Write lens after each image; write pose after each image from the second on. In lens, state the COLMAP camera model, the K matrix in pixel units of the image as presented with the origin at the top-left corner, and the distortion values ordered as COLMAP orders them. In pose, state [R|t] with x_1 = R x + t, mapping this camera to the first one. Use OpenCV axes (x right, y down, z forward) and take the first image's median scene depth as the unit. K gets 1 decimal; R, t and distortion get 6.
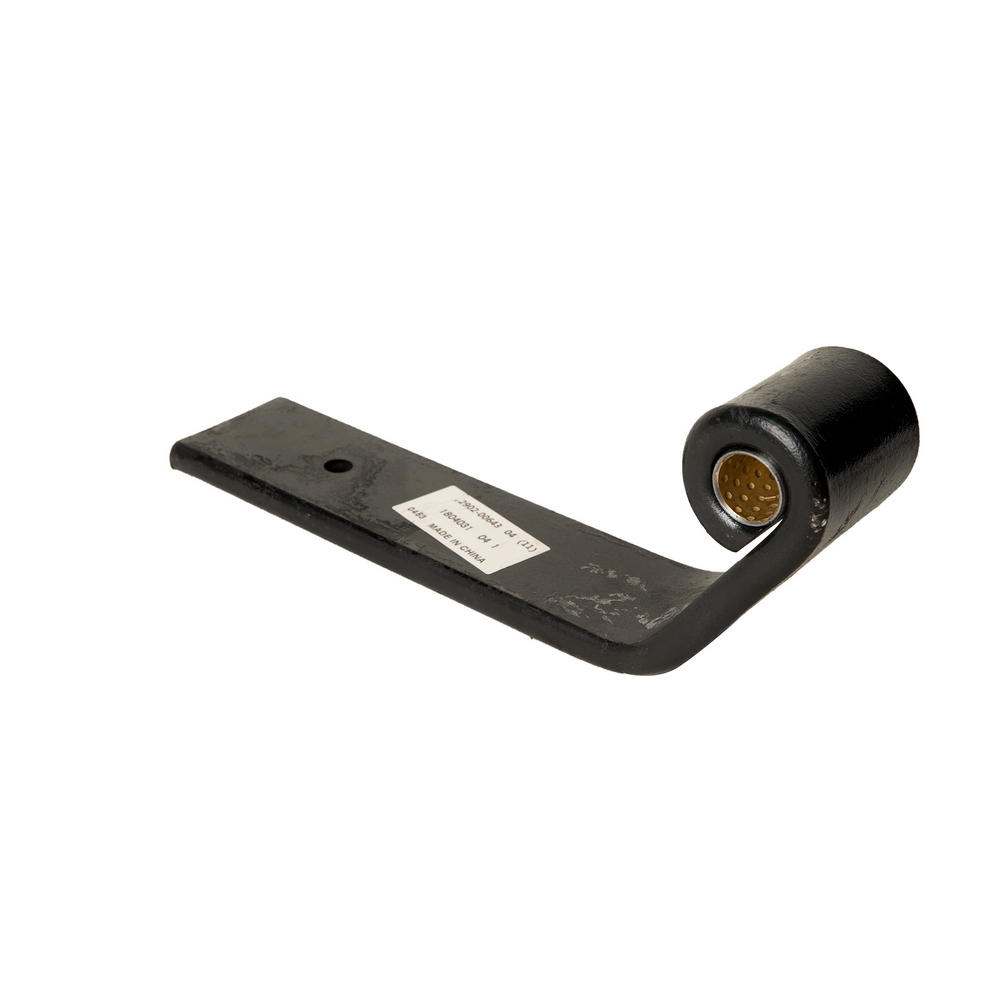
lens RADIAL K [[1793.6, 0, 498.9], [0, 1793.6, 499.7], [0, 0, 1]] dist [0.137134, 0.000000]
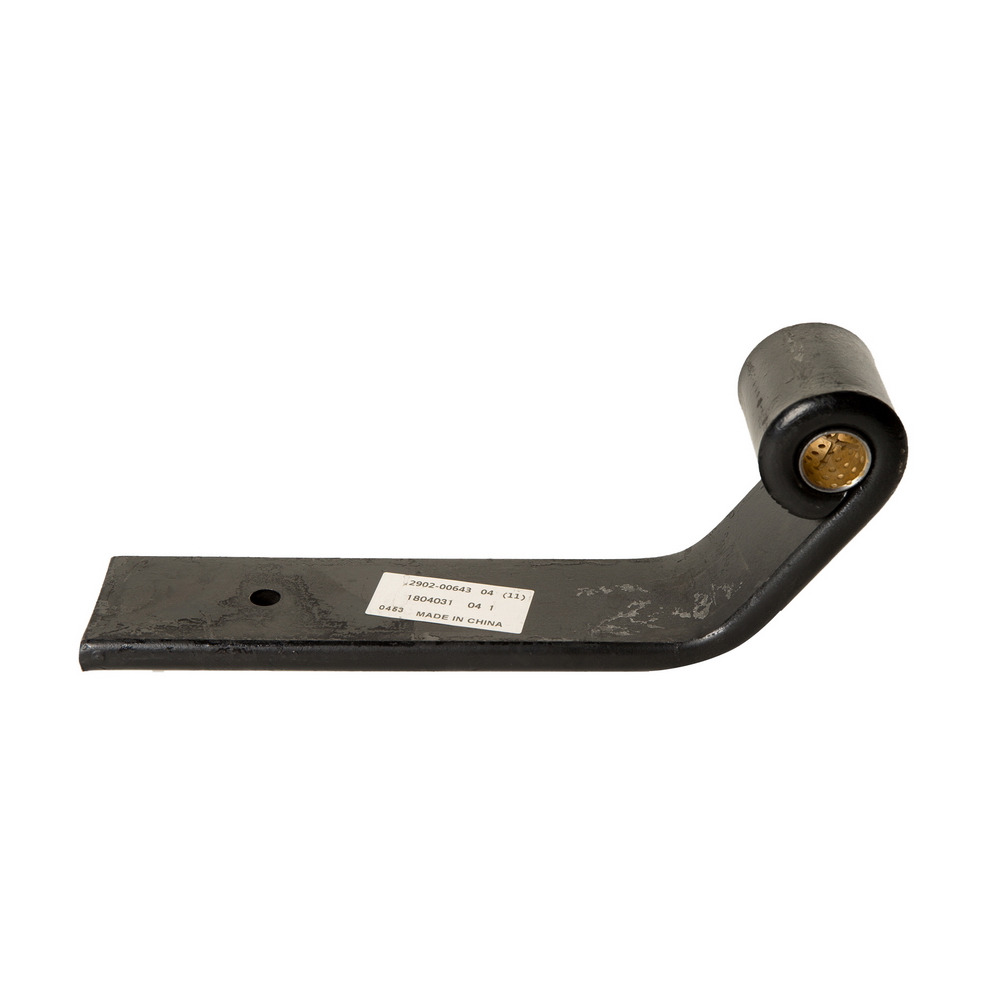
lens RADIAL K [[1793.6, 0, 503.3], [0, 1793.6, 499.5], [0, 0, 1]] dist [0.137134, 0.000000]
pose [[0.758684, -0.333363, 0.559703, -0.545255], [0.317027, 0.939488, 0.129832, -0.162038], [-0.569115, 0.078939, 0.818460, 0.144764]]
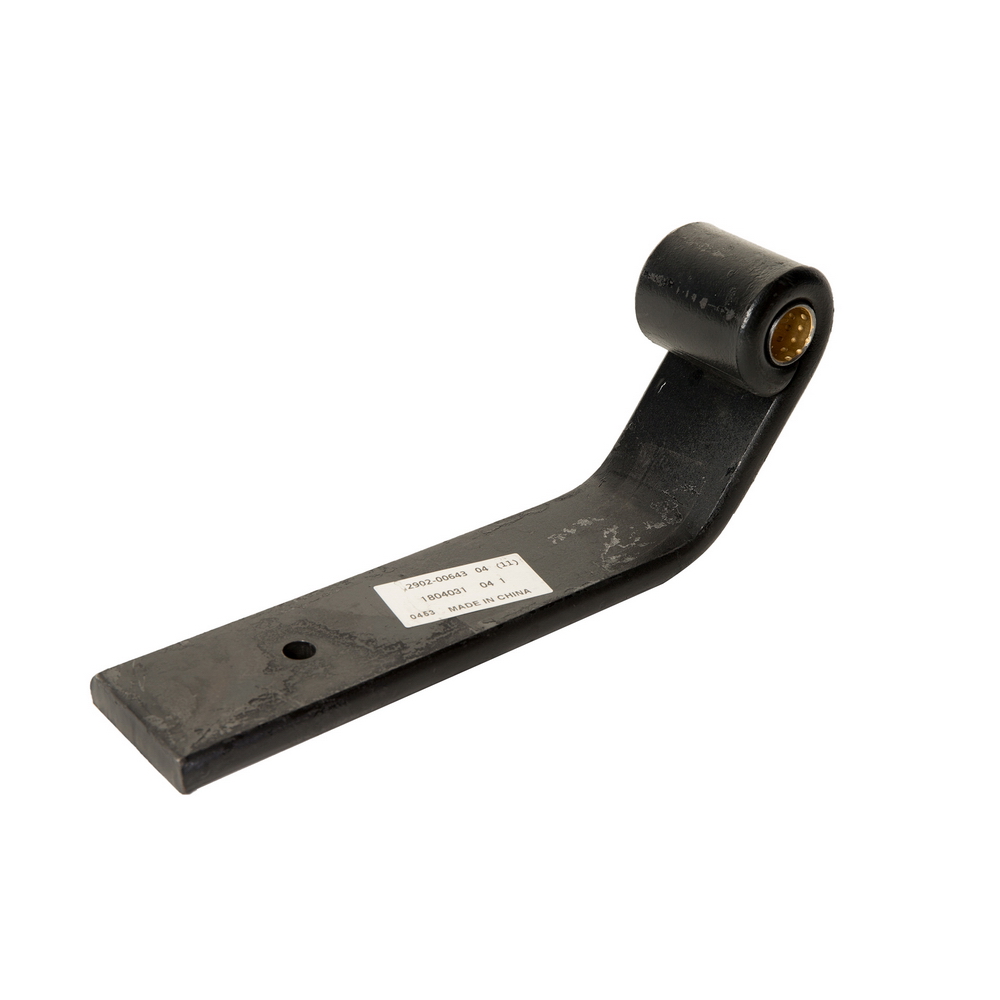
lens RADIAL K [[1793.6, 0, 498.4], [0, 1793.6, 501.3], [0, 0, 1]] dist [0.137134, 0.000000]
pose [[0.199708, -0.500641, 0.842303, -0.822187], [0.454566, 0.808858, 0.372985, -0.383991], [-0.868036, 0.308394, 0.389110, 0.584535]]
